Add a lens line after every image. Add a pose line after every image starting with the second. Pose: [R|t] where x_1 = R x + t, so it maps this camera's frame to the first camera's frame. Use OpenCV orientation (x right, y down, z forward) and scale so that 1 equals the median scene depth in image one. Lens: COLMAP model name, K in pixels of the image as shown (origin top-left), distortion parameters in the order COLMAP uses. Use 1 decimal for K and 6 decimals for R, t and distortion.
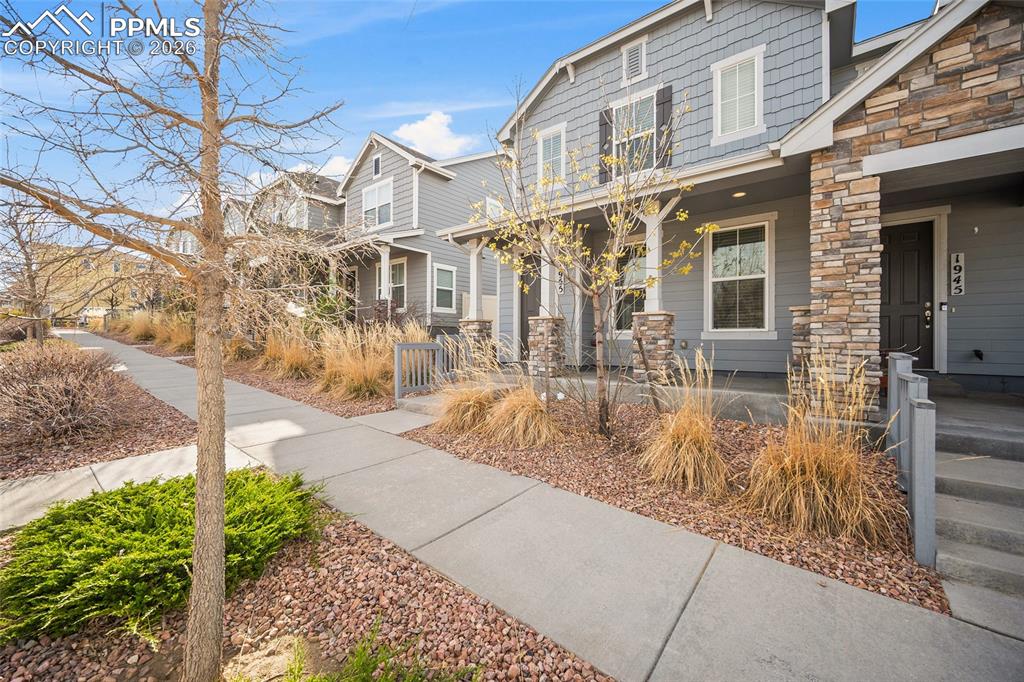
lens RADIAL K [[404.3, 0, 516.5], [0, 404.3, 336.9], [0, 0, 1]] dist [-0.000750, -0.000278]
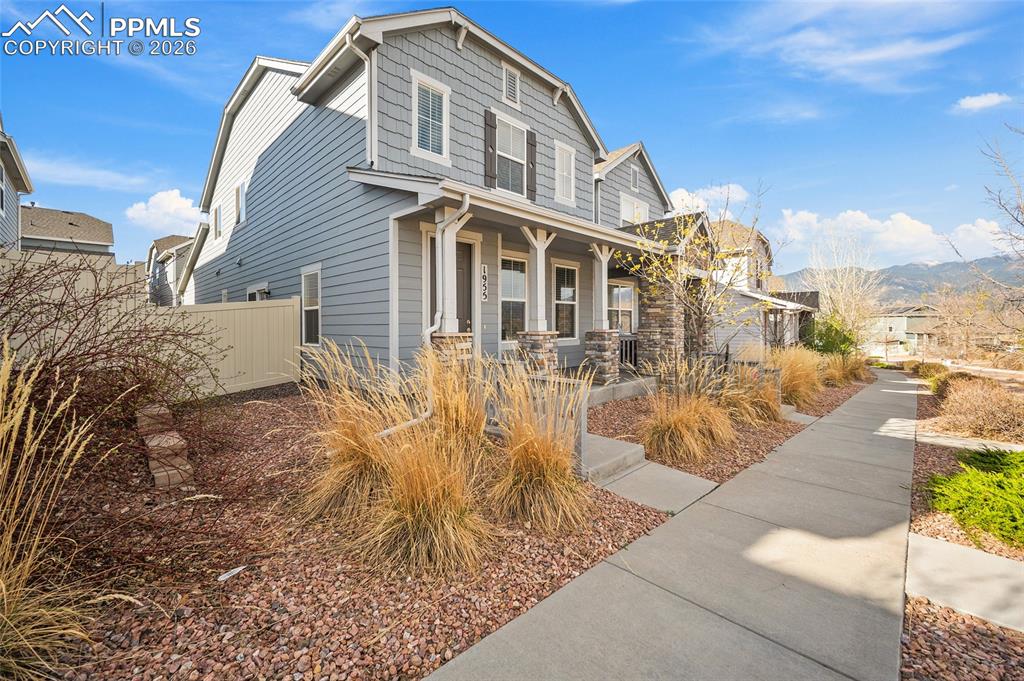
lens RADIAL K [[412.7, 0, 523.4], [0, 412.7, 325.7], [0, 0, 1]] dist [-0.001088, -0.000082]
pose [[0.098808, -0.005447, 0.995092, -0.940784], [-0.001756, 0.999983, 0.005648, -0.074517], [-0.995105, -0.002305, 0.098796, 1.035880]]
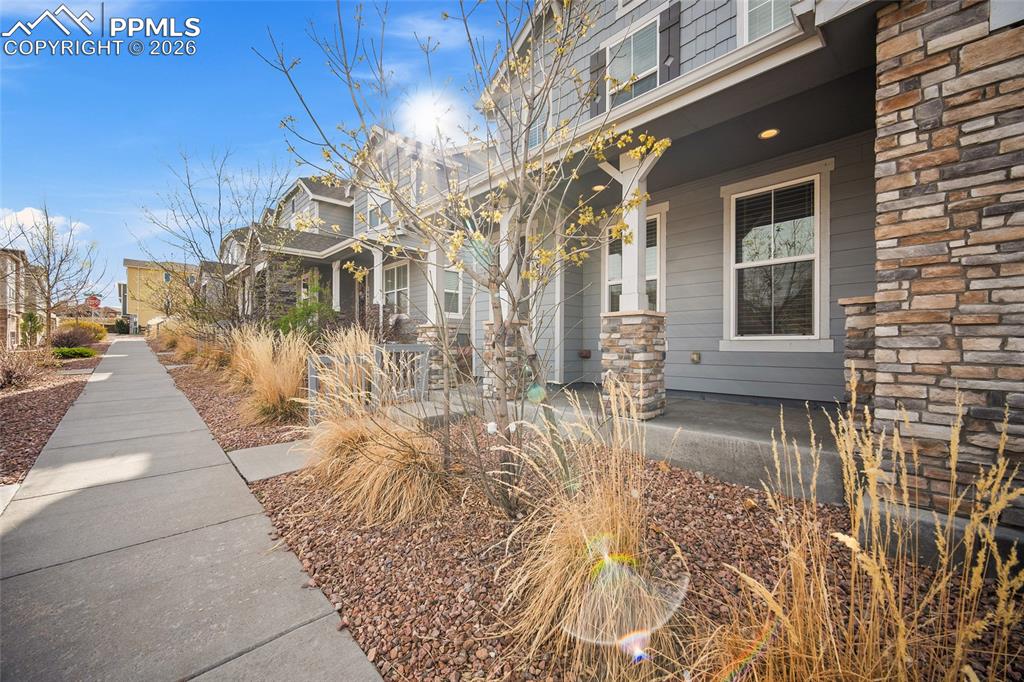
lens RADIAL K [[405.2, 0, 516.6], [0, 405.2, 344.0], [0, 0, 1]] dist [-0.000680, 0.000493]
pose [[0.990070, -0.000184, -0.140577, 0.221094], [0.000516, 0.999997, 0.002328, -0.008260], [0.140577, -0.002377, 0.990067, 0.266423]]
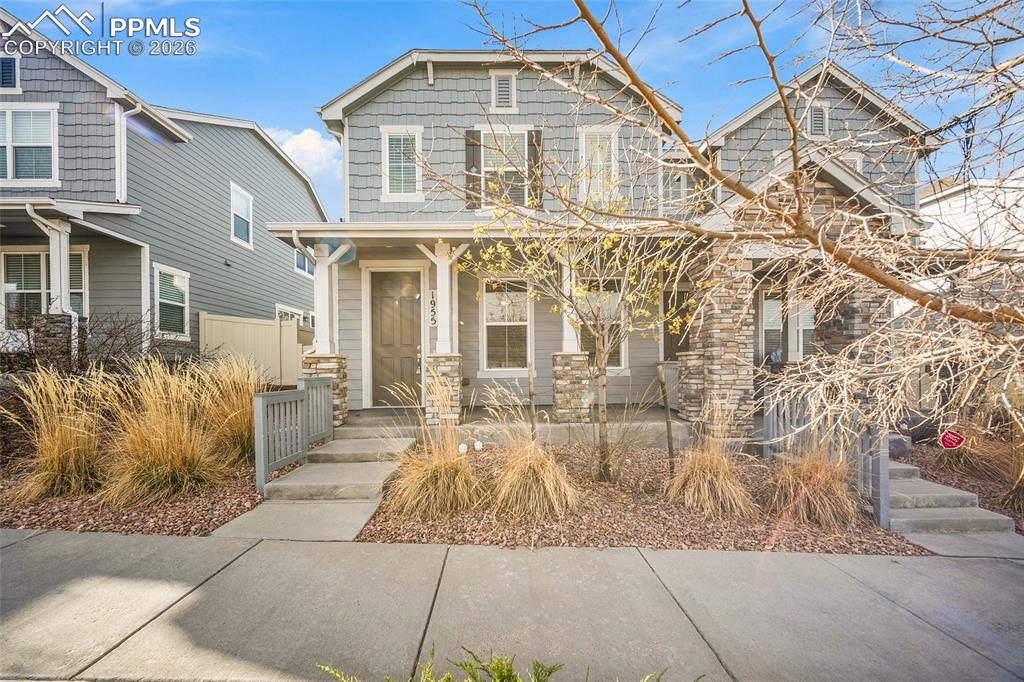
lens RADIAL K [[416.2, 0, 511.9], [0, 416.2, 370.2], [0, 0, 1]] dist [-0.002093, 0.000160]
pose [[0.769603, -0.011665, 0.638416, -0.408512], [0.008808, 0.999932, 0.007652, -0.022950], [-0.638461, -0.000266, 0.769654, 0.263706]]
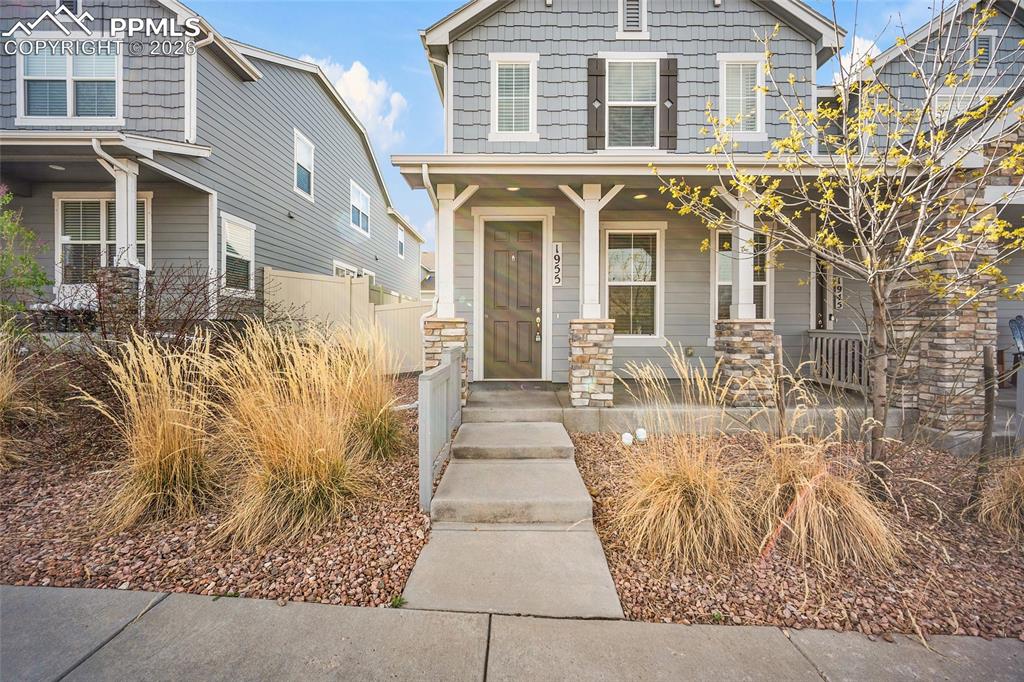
lens RADIAL K [[405.3, 0, 516.9], [0, 405.3, 329.5], [0, 0, 1]] dist [-0.002327, -0.000140]
pose [[0.784203, -0.001718, 0.620502, -0.500690], [-0.004546, 0.999953, 0.008514, -0.041098], [-0.620487, -0.009497, 0.784159, 0.586003]]
